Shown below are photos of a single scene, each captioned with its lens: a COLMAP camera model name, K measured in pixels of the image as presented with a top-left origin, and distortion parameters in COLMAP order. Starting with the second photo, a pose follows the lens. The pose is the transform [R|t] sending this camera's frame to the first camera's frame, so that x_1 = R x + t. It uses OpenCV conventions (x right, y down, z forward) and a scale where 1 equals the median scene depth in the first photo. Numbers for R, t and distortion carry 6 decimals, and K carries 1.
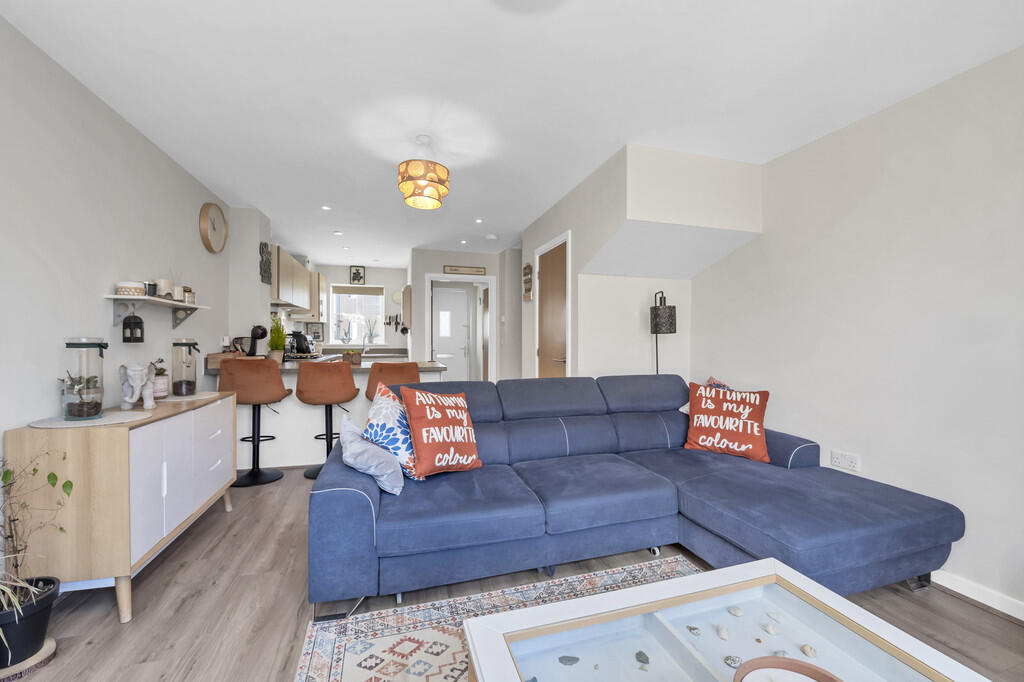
lens RADIAL K [[411.9, 0, 512.0], [0, 411.9, 341.0], [0, 0, 1]] dist [-0.000328, -0.016377]
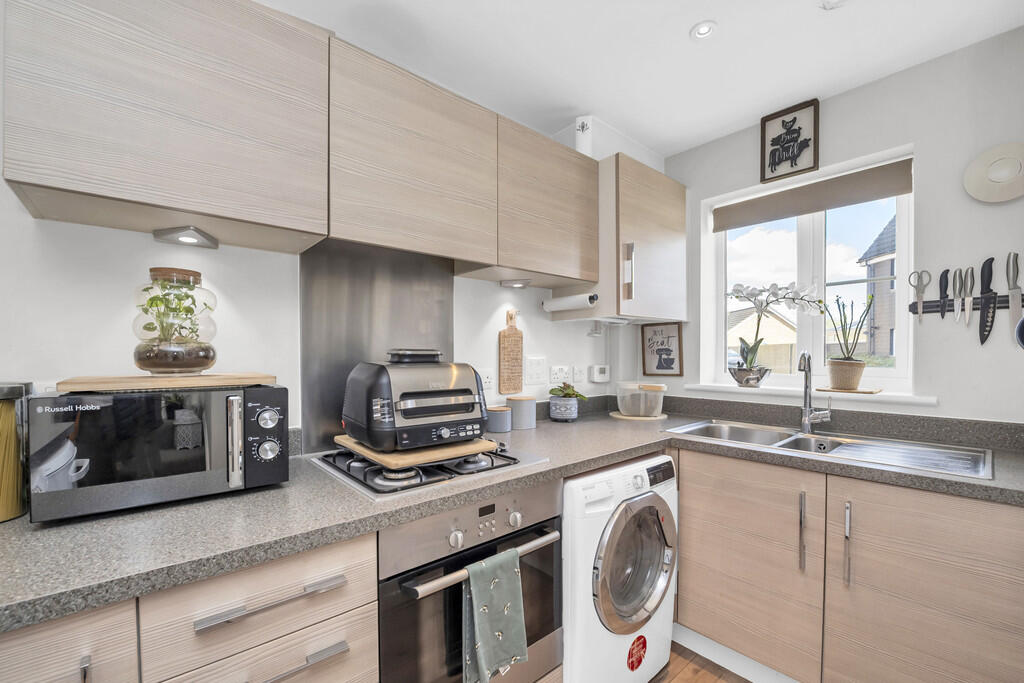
lens RADIAL K [[428.6, 0, 513.5], [0, 428.6, 361.5], [0, 0, 1]] dist [-0.012820, -0.000181]
pose [[0.418117, 0.011909, -0.908315, -0.347812], [0.001177, 0.999906, 0.013652, -0.029334], [0.908392, -0.006777, 0.418064, 1.294236]]
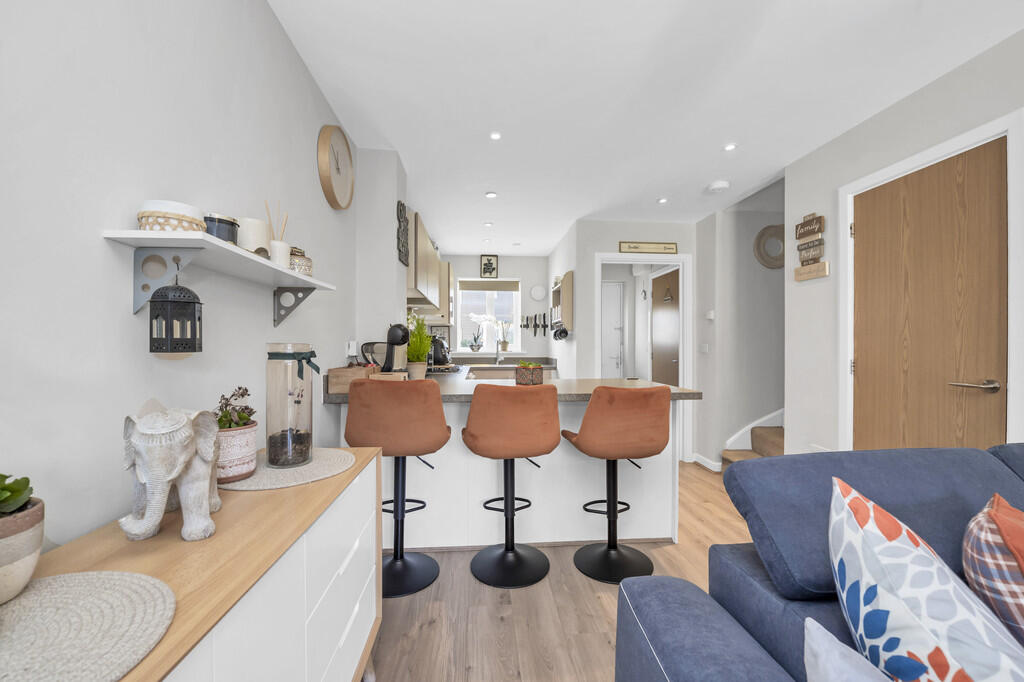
lens RADIAL K [[414.8, 0, 512.0], [0, 414.8, 341.0], [0, 0, 1]] dist [-0.021976, -0.000060]
pose [[0.979254, -0.006256, -0.202541, -0.305612], [0.002867, 0.999851, -0.017018, 0.000277], [0.202618, 0.016084, 0.979126, 0.394280]]
